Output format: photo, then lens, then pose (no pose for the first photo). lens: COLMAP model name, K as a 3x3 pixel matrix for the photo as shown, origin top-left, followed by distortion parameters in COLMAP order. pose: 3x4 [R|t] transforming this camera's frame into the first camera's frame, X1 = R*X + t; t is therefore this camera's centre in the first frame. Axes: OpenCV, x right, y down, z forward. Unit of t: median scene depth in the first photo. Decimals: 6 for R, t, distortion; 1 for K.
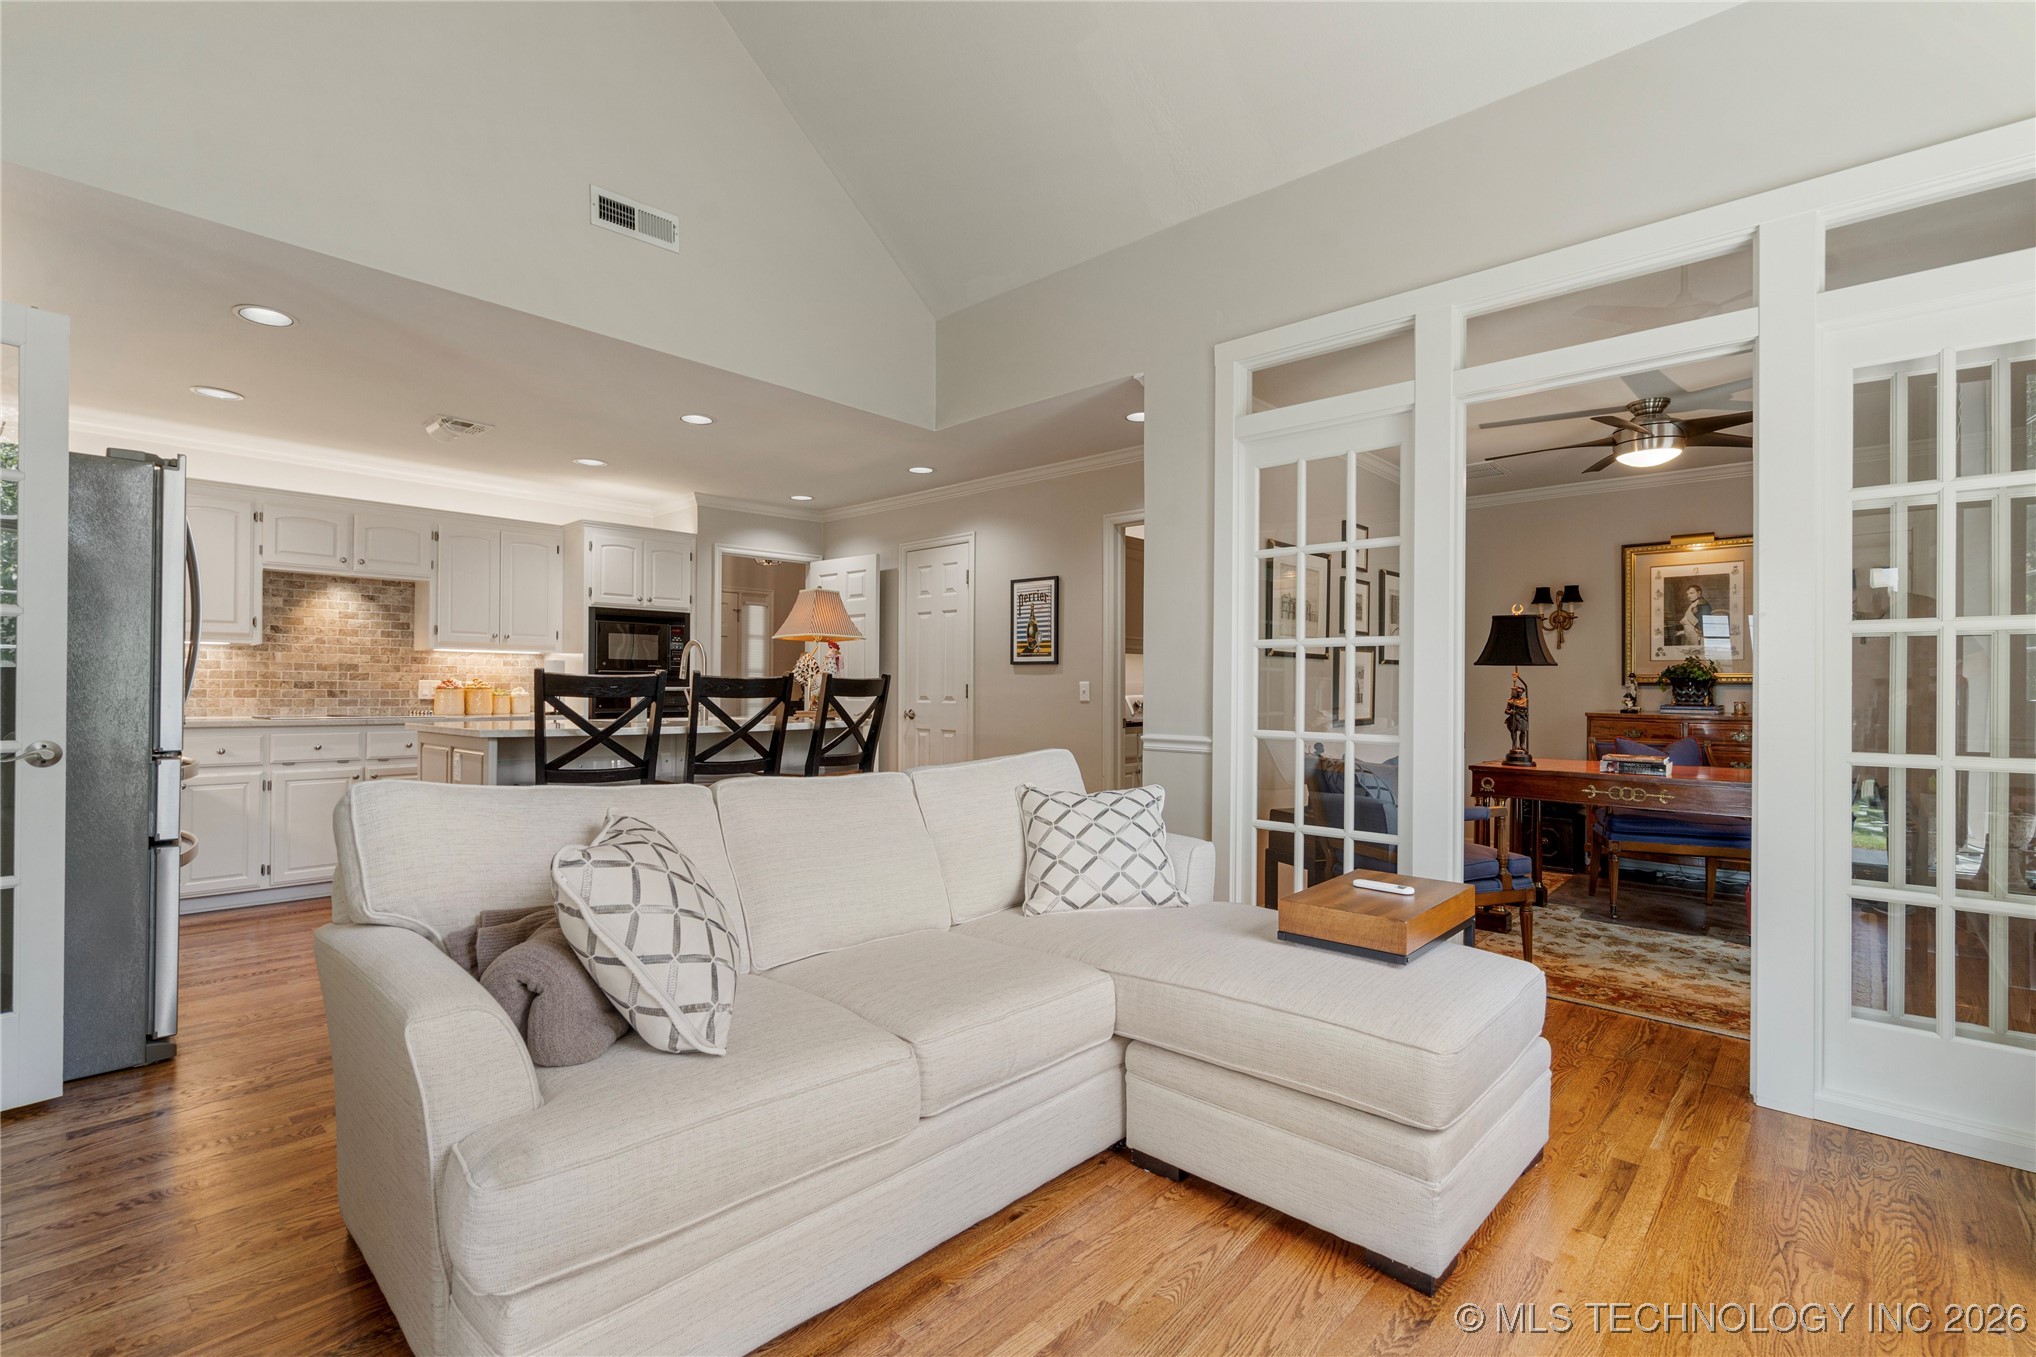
lens RADIAL K [[923.1, 0, 1008.4], [0, 923.1, 675.0], [0, 0, 1]] dist [-0.002659, 0.001363]
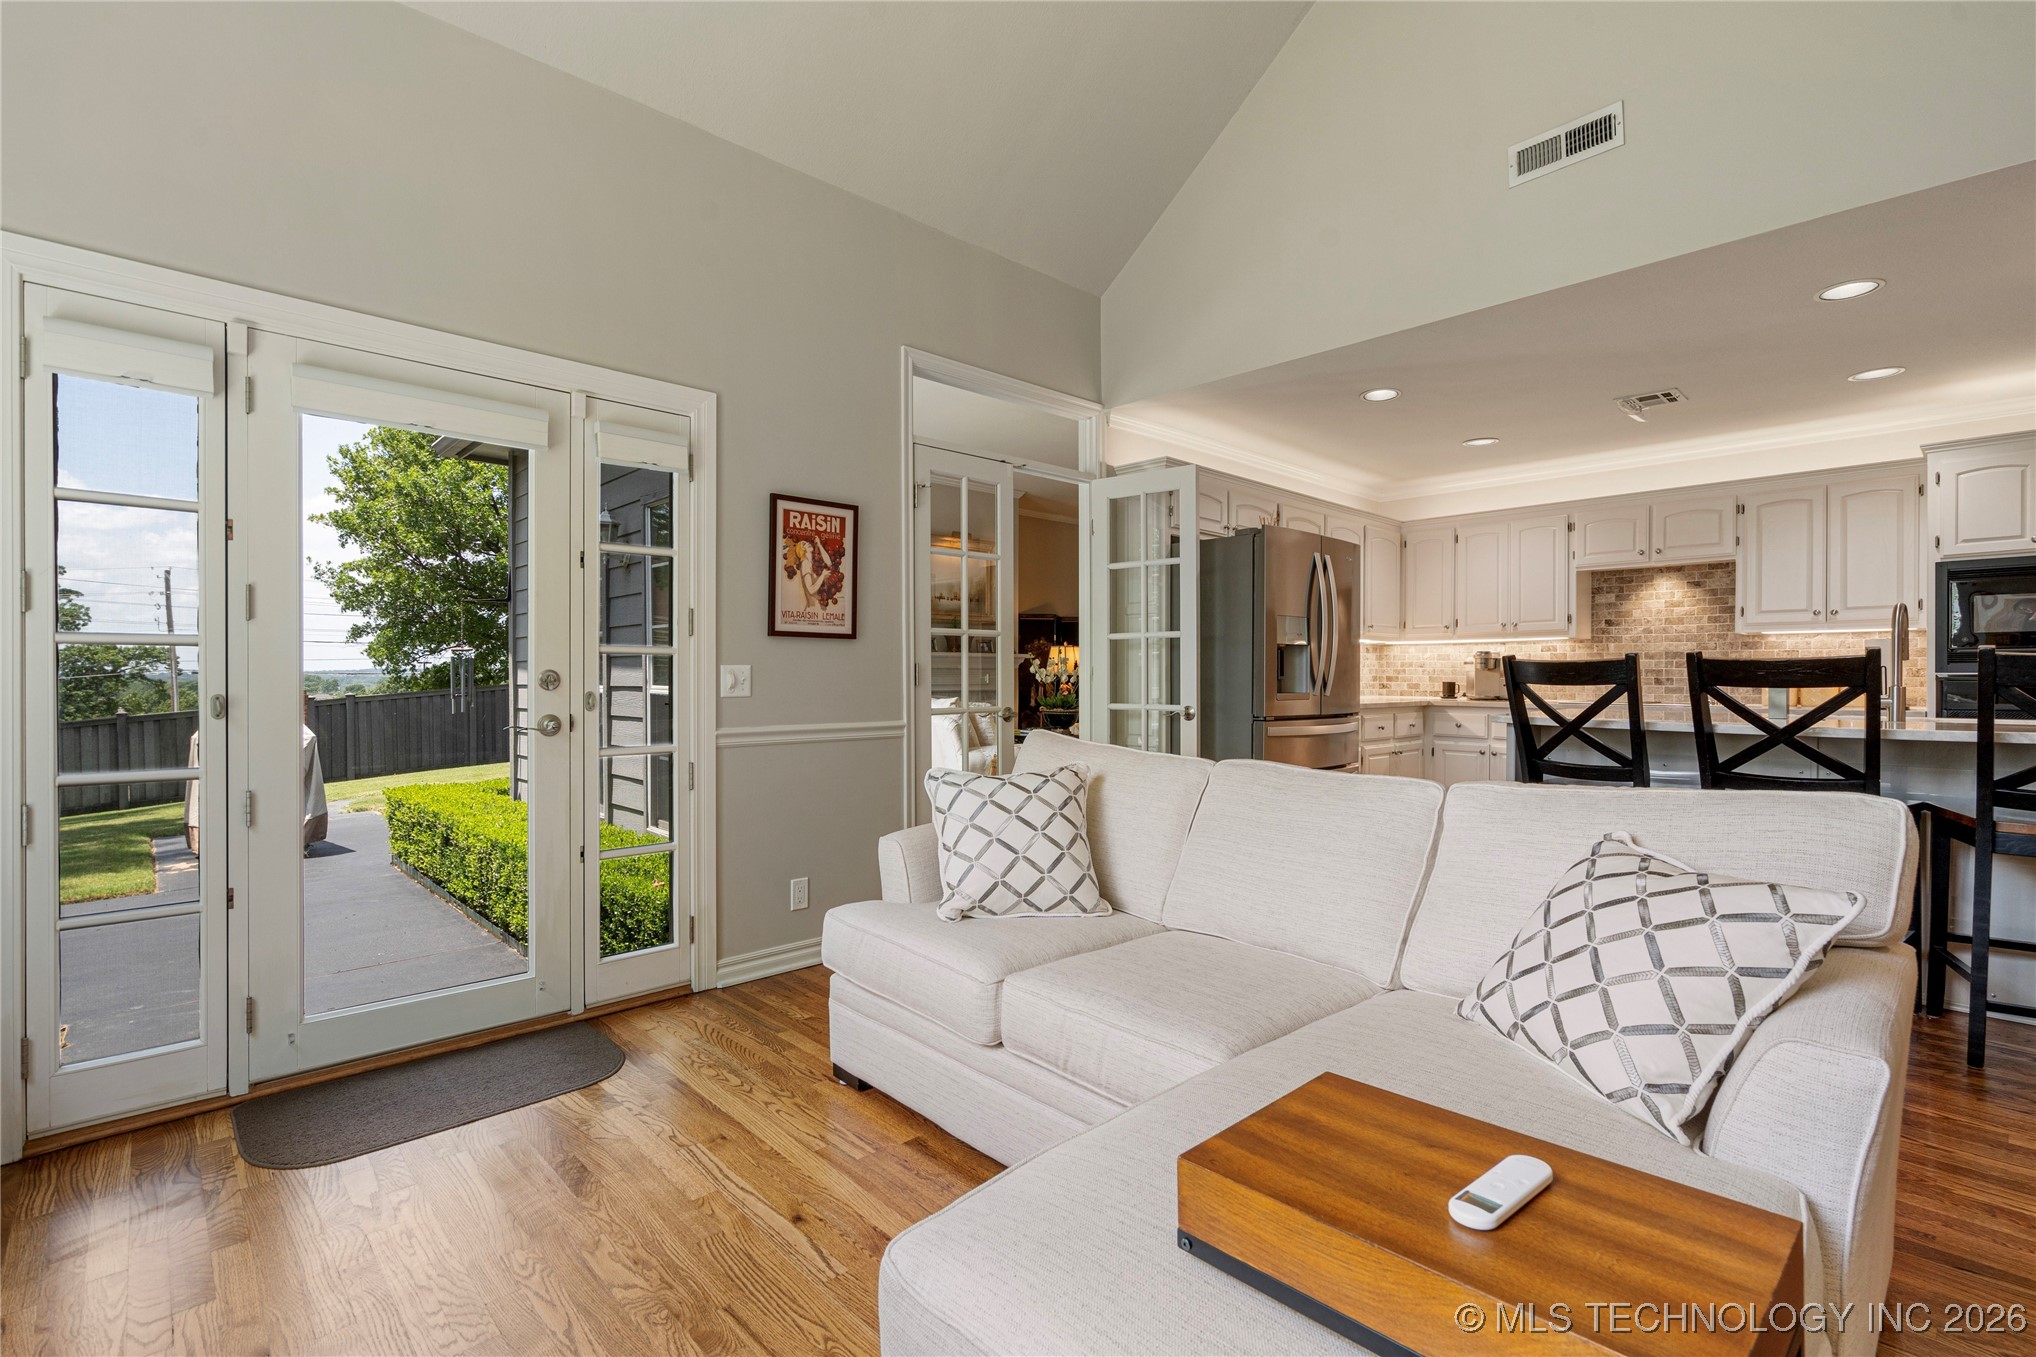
lens RADIAL K [[923.1, 0, 1018.4], [0, 923.1, 678.7], [0, 0, 1]] dist [-0.002659, 0.001363]
pose [[-0.065844, 0.000374, -0.997830, 0.473170], [0.014175, 0.999899, -0.000560, 0.010433], [0.997729, -0.014181, -0.065842, 0.485436]]
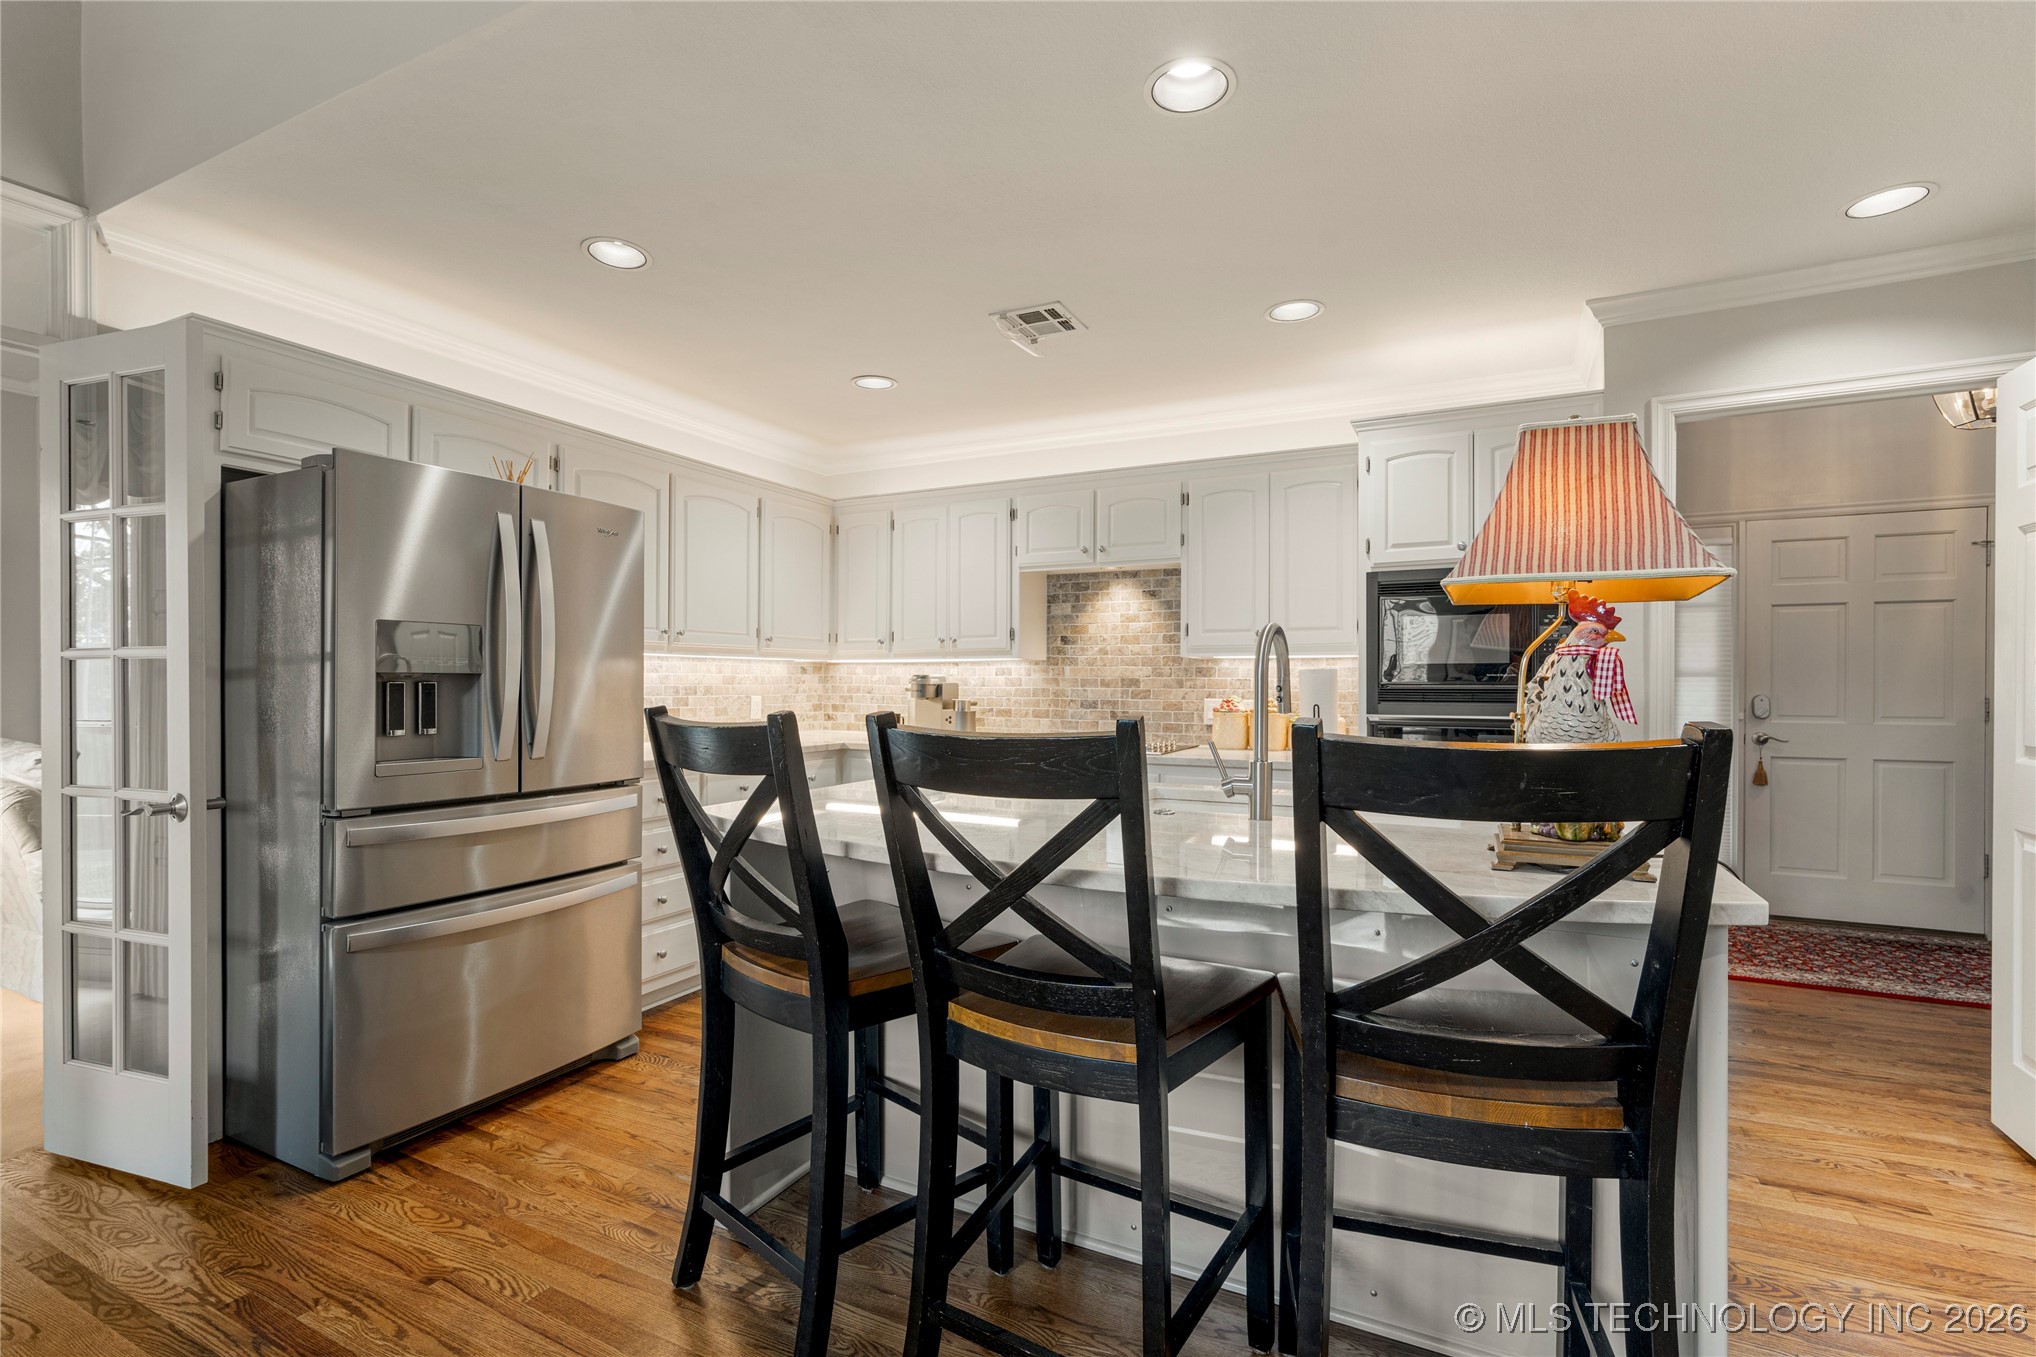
lens RADIAL K [[923.1, 0, 1022.6], [0, 923.1, 673.3], [0, 0, 1]] dist [-0.002659, 0.001363]
pose [[0.280979, -0.009537, -0.959667, 0.040212], [0.012719, 0.999900, -0.006213, -0.017877], [0.959630, -0.010461, 0.281072, 0.952631]]
